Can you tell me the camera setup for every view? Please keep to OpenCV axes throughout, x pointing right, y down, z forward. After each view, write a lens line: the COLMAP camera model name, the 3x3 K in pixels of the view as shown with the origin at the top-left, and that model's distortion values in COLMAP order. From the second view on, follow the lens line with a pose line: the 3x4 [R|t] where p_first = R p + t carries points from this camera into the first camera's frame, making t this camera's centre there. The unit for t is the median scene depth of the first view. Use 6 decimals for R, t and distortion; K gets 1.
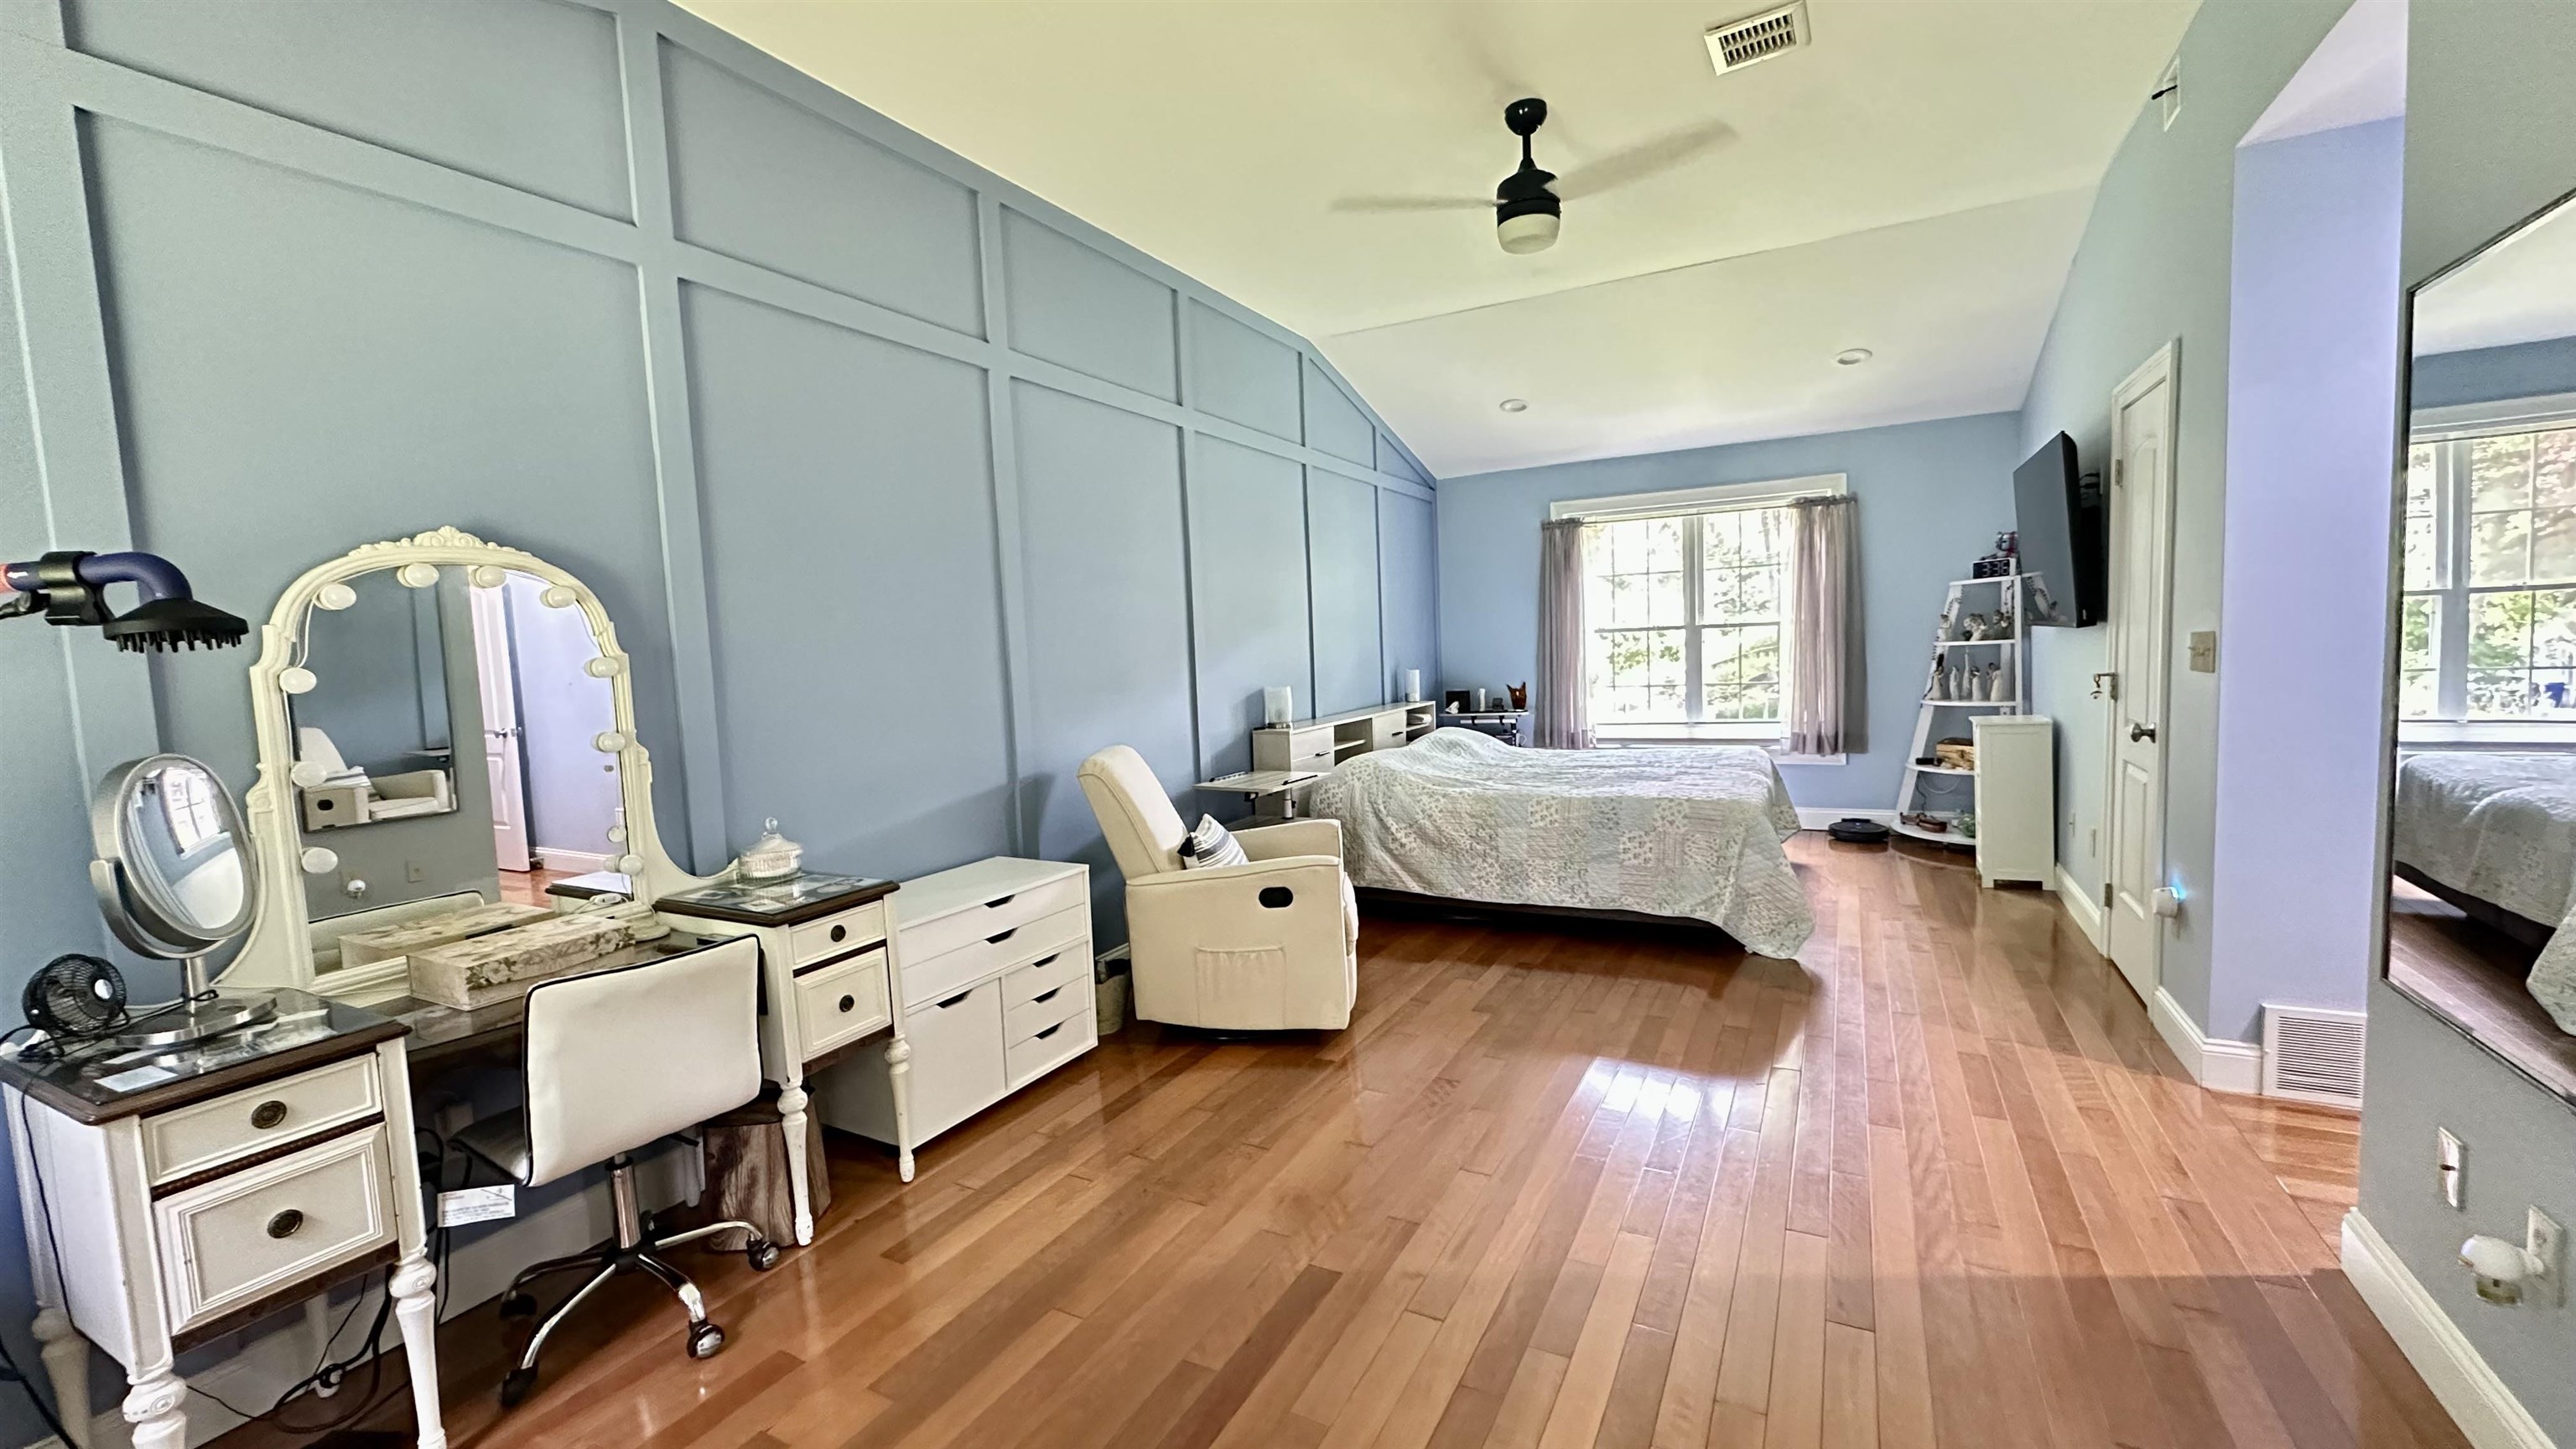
lens RADIAL K [[1027.2, 0, 1286.7], [0, 1027.2, 726.8], [0, 0, 1]] dist [0.000650, -0.000085]
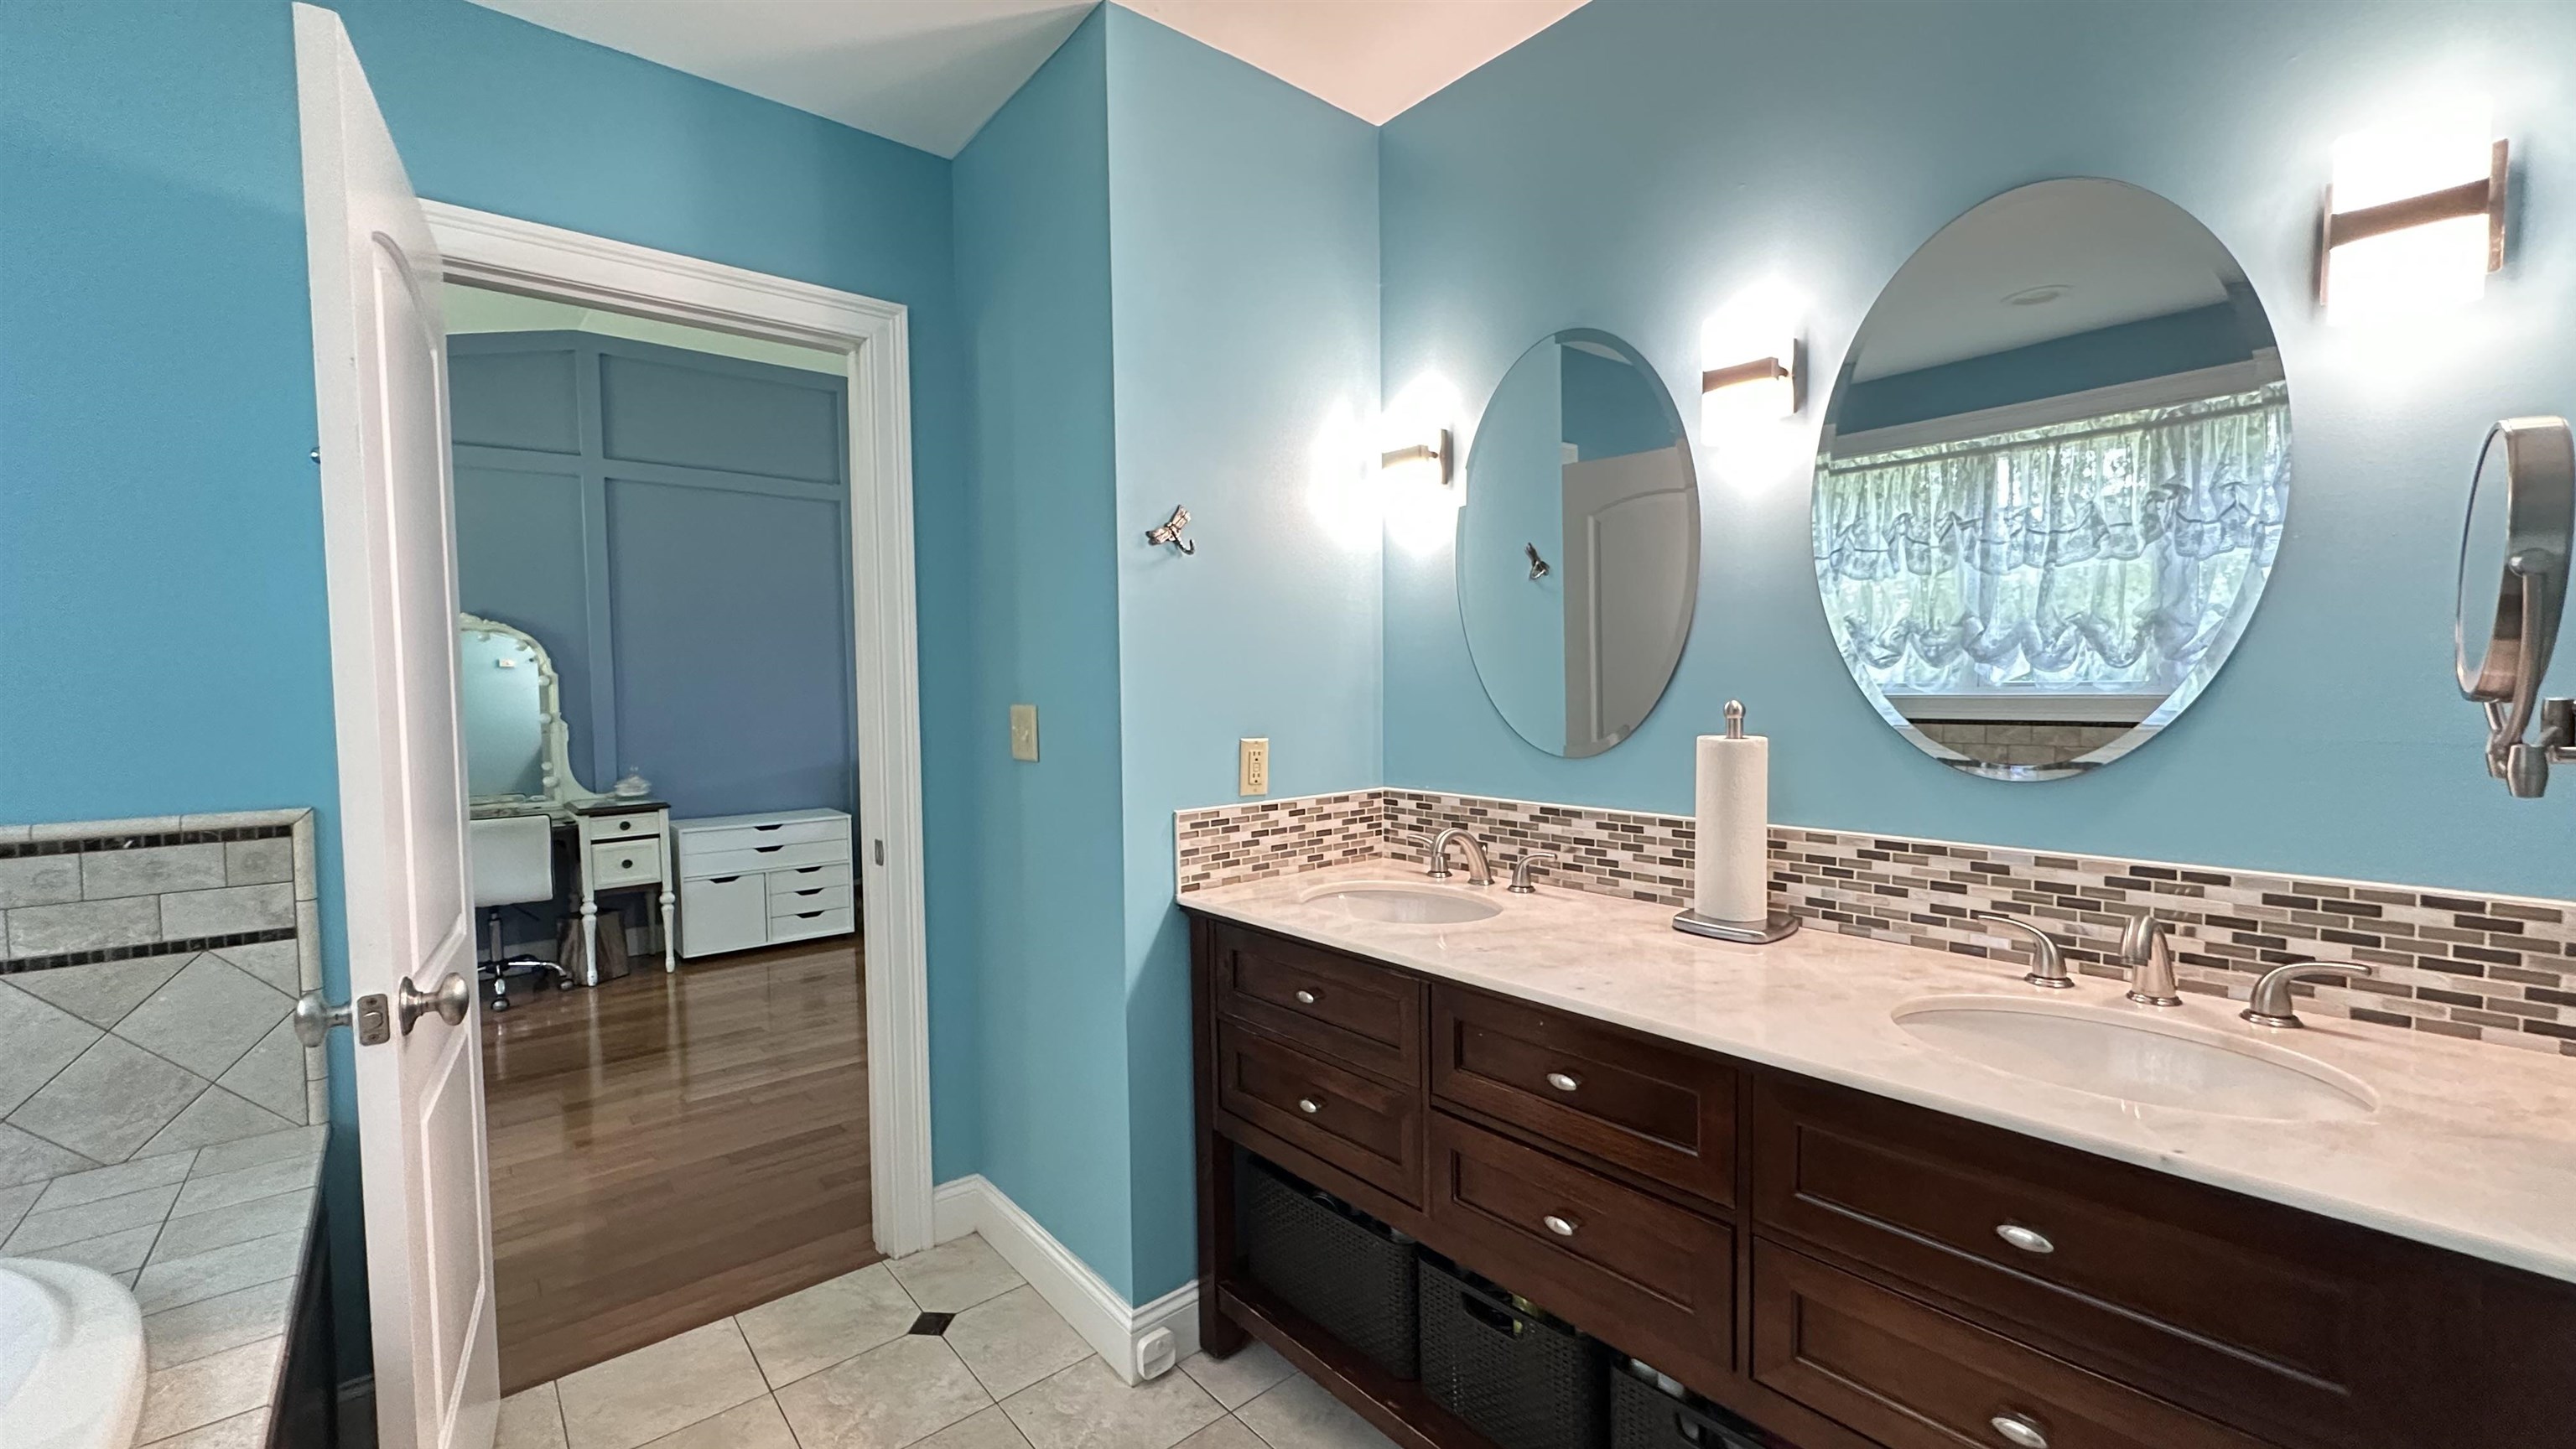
lens RADIAL K [[1027.2, 0, 1300.8], [0, 1027.2, 722.1], [0, 0, 1]] dist [0.000650, -0.000085]
pose [[0.936944, 0.048526, -0.346093, 0.729179], [-0.060110, 0.997931, -0.022807, -0.010253], [0.344270, 0.042173, 0.937923, -0.184354]]
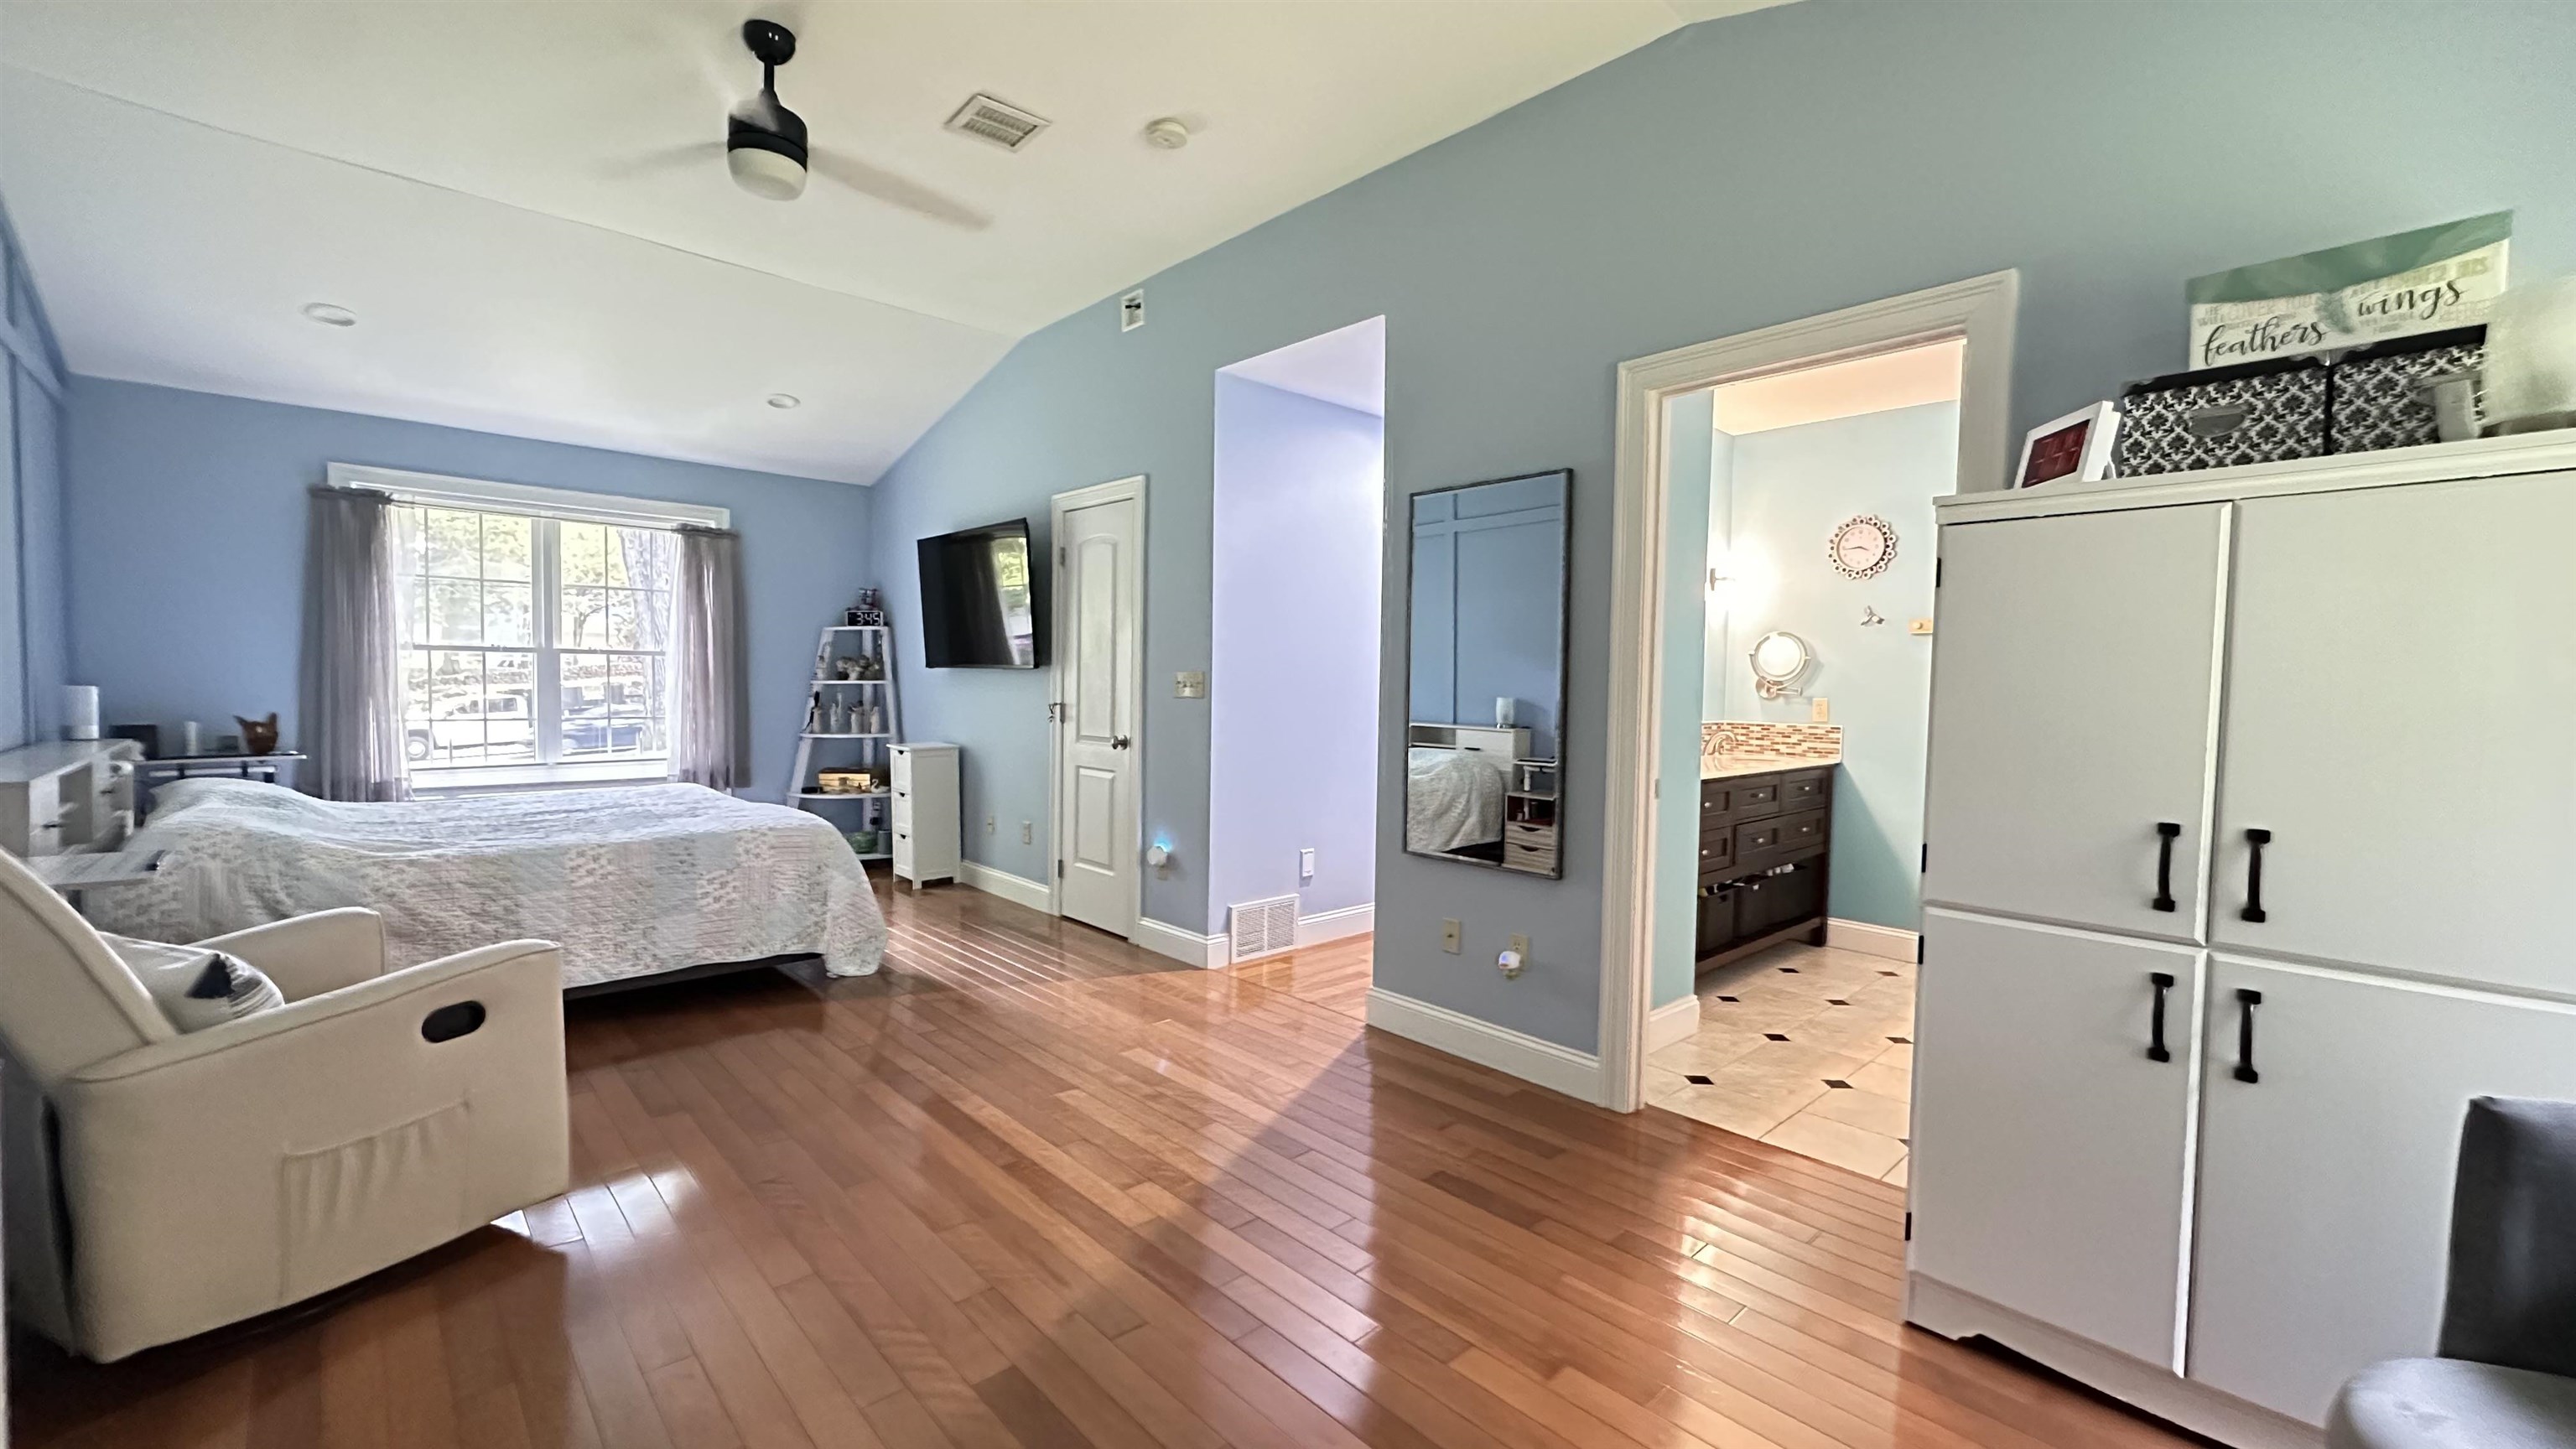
lens RADIAL K [[1027.2, 0, 1288.7], [0, 1027.2, 730.8], [0, 0, 1]] dist [0.000650, -0.000085]
pose [[0.322546, 0.002363, 0.946551, -0.310167], [0.045831, 0.998785, -0.018110, 0.018449], [-0.945444, 0.049222, 0.322046, 0.227614]]
